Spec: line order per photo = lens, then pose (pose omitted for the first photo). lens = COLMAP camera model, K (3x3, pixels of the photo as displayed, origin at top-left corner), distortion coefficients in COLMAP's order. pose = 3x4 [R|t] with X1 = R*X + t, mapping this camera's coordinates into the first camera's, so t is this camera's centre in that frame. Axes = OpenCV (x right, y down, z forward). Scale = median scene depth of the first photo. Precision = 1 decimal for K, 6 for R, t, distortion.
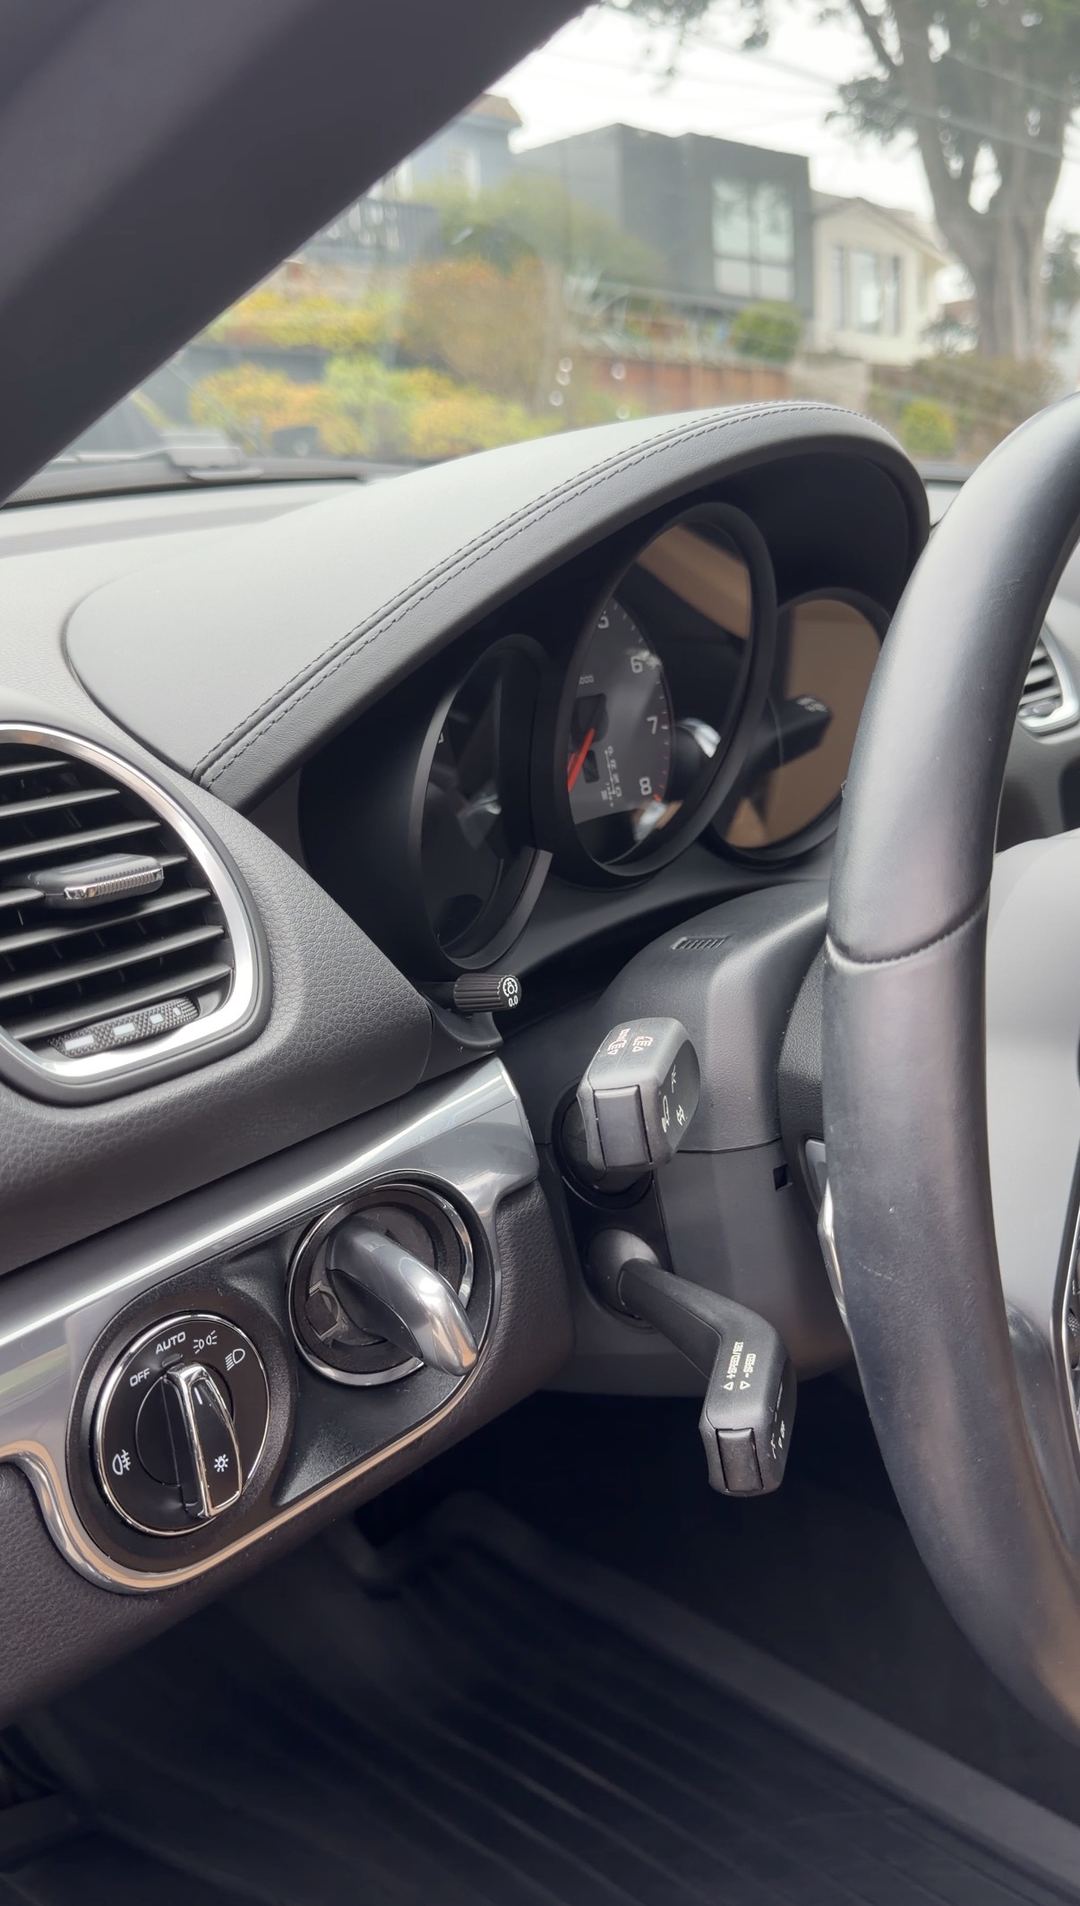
lens RADIAL K [[1605.9, 0, 548.2], [0, 1605.9, 965.2], [0, 0, 1]] dist [0.163395, -0.349255]
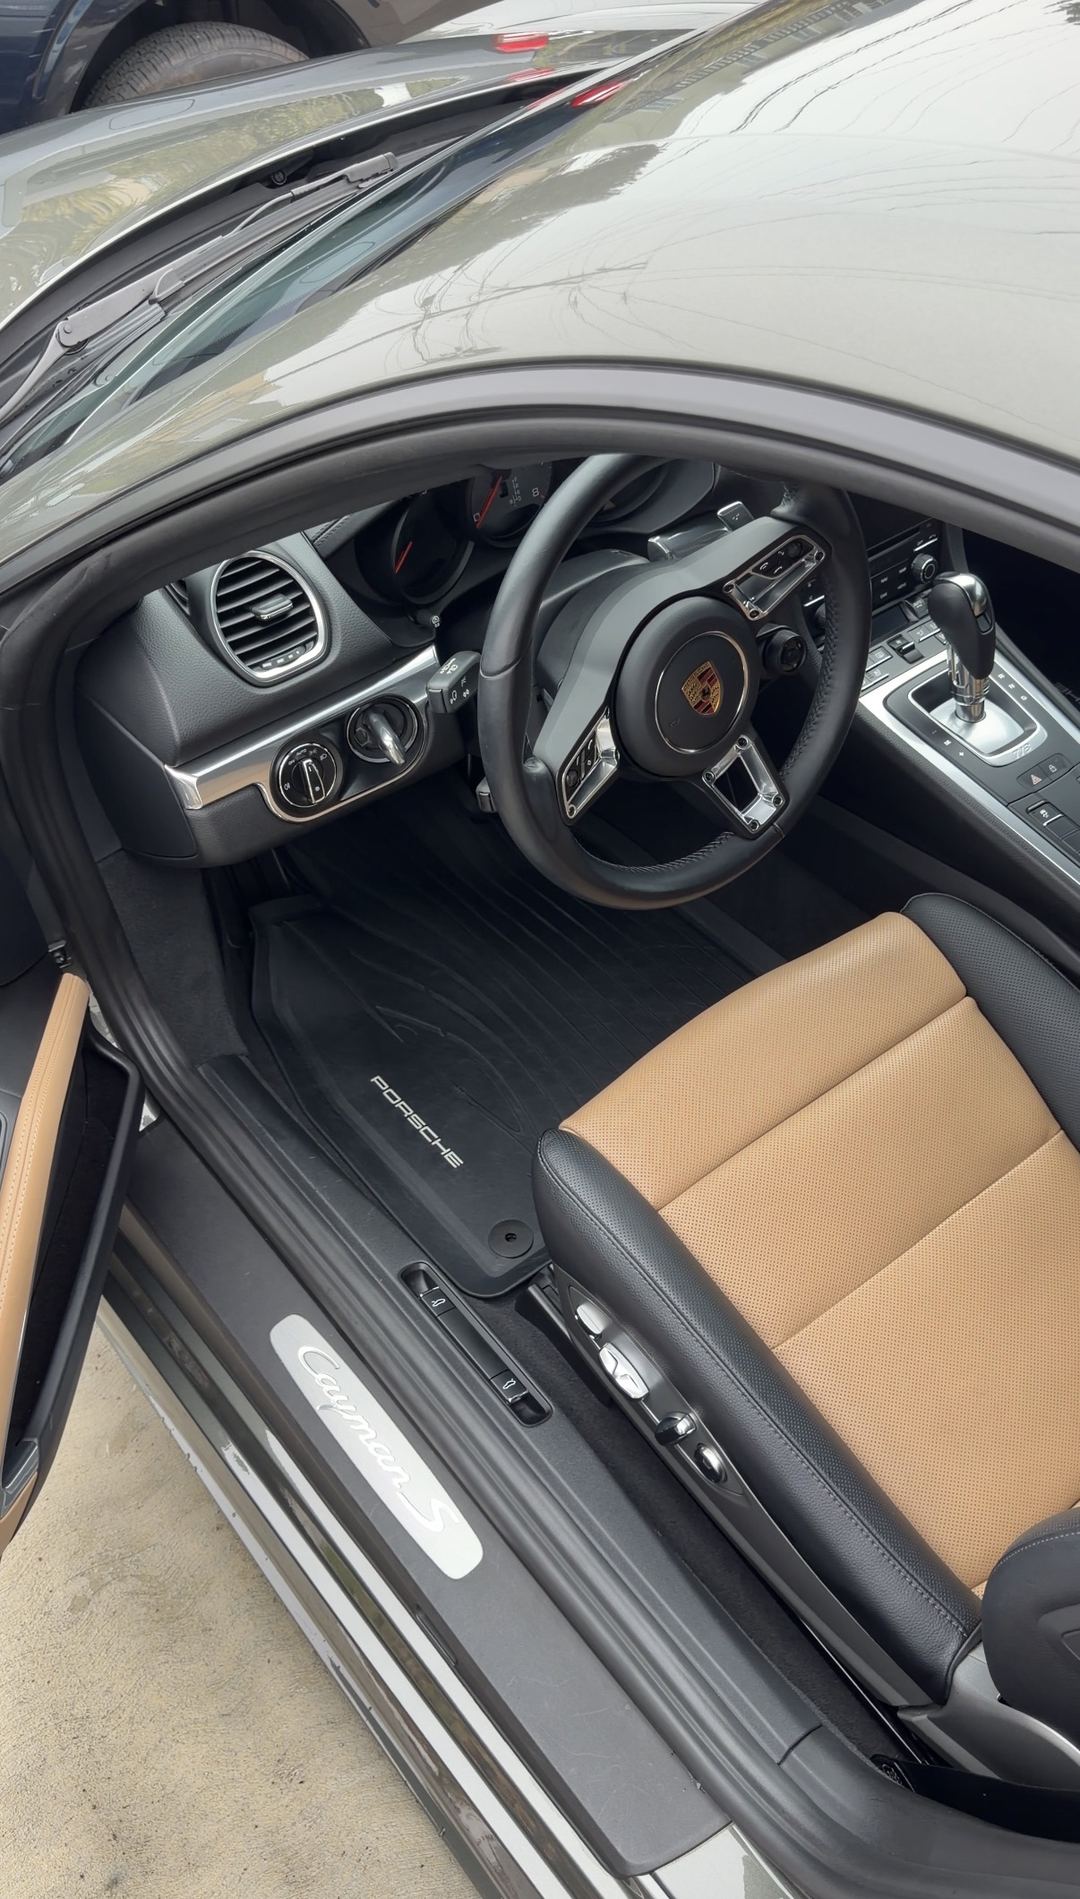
lens RADIAL K [[1619.1, 0, 540.0], [0, 1619.1, 949.5], [0, 0, 1]] dist [0.206261, -0.527354]
pose [[0.976572, 0.121049, -0.177915, 0.781382], [-0.030241, 0.895778, 0.443472, -0.792381], [0.213055, -0.427702, 0.878452, -1.747882]]
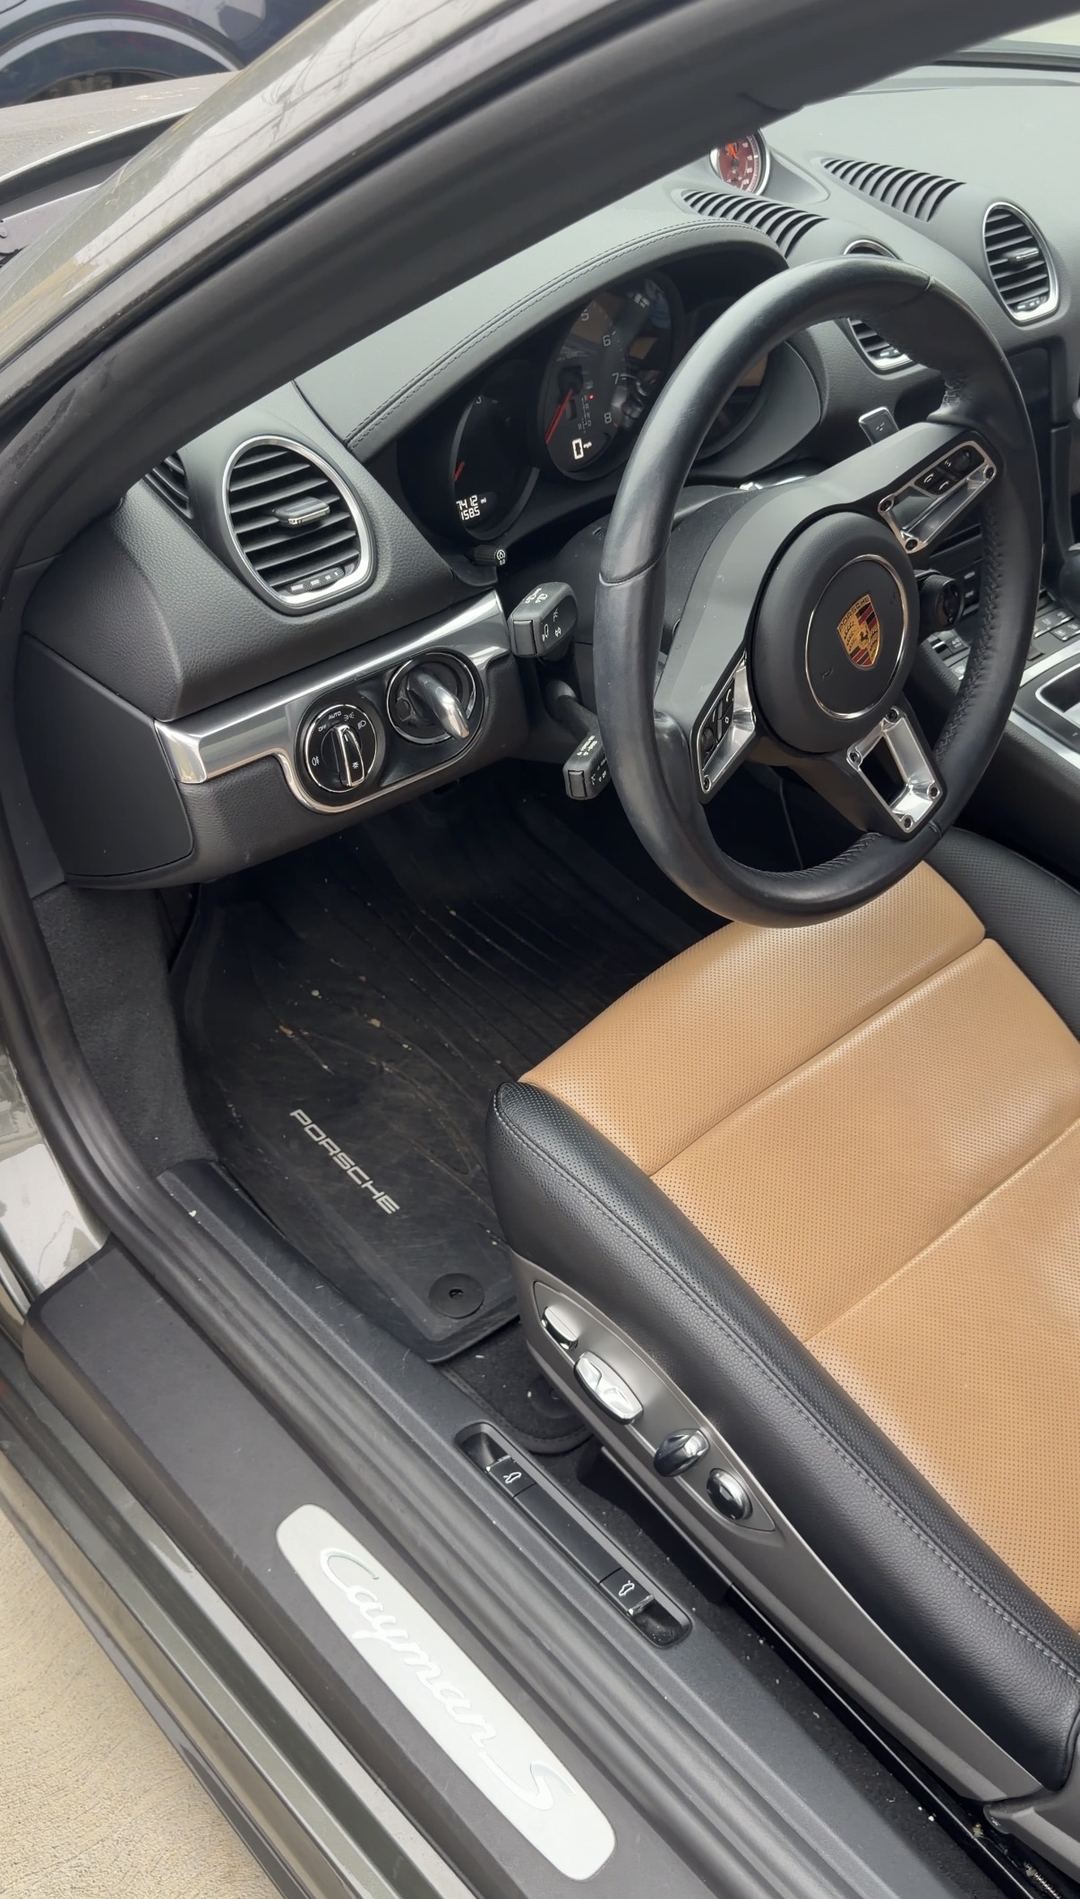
lens RADIAL K [[1619.1, 0, 540.0], [0, 1619.1, 949.5], [0, 0, 1]] dist [0.206261, -0.527354]
pose [[0.991731, 0.081553, -0.099088, 0.305778], [-0.043737, 0.940679, 0.336466, -0.242516], [0.120650, -0.329350, 0.936468, -1.213996]]
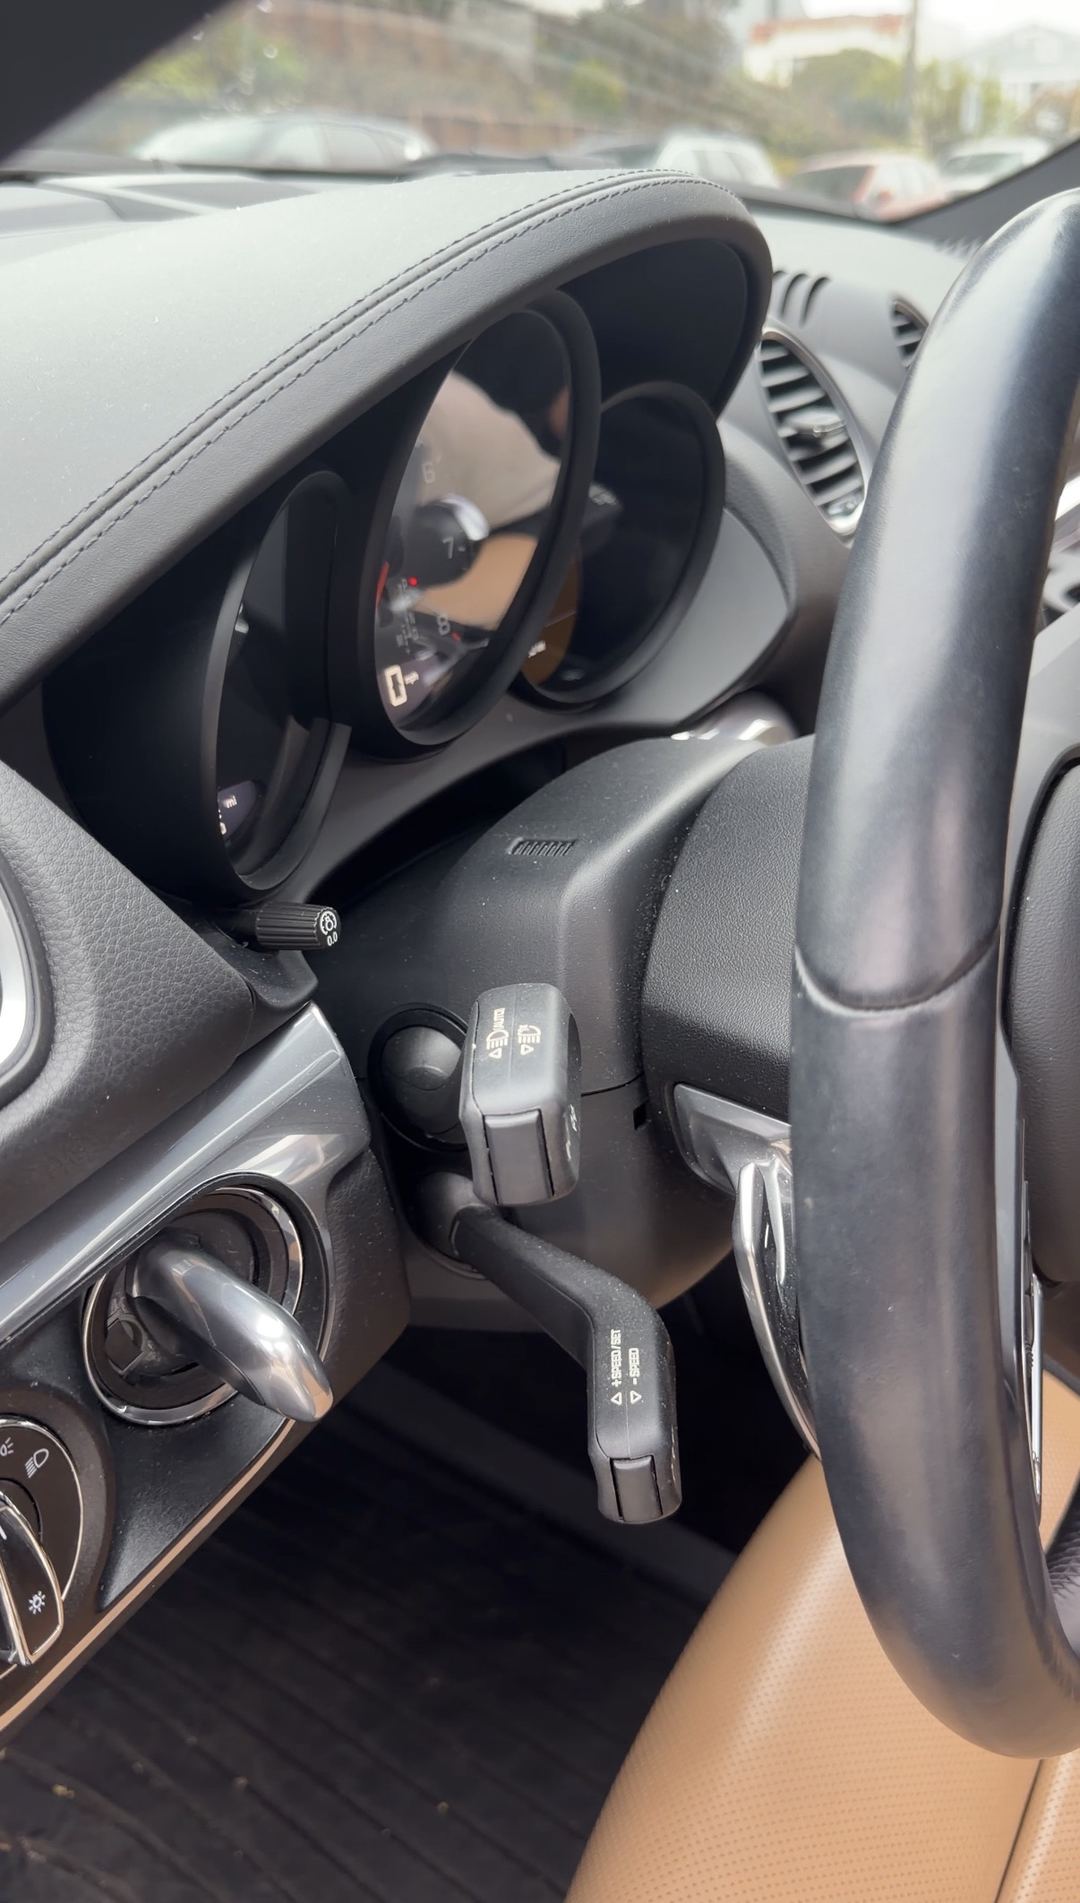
lens RADIAL K [[1603.4, 0, 548.2], [0, 1603.4, 963.7], [0, 0, 1]] dist [0.163395, -0.349255]
pose [[0.979888, -0.044121, 0.194609, -0.086076], [0.007846, 0.983014, 0.183363, -0.133876], [-0.199393, -0.178148, 0.963590, 0.208774]]
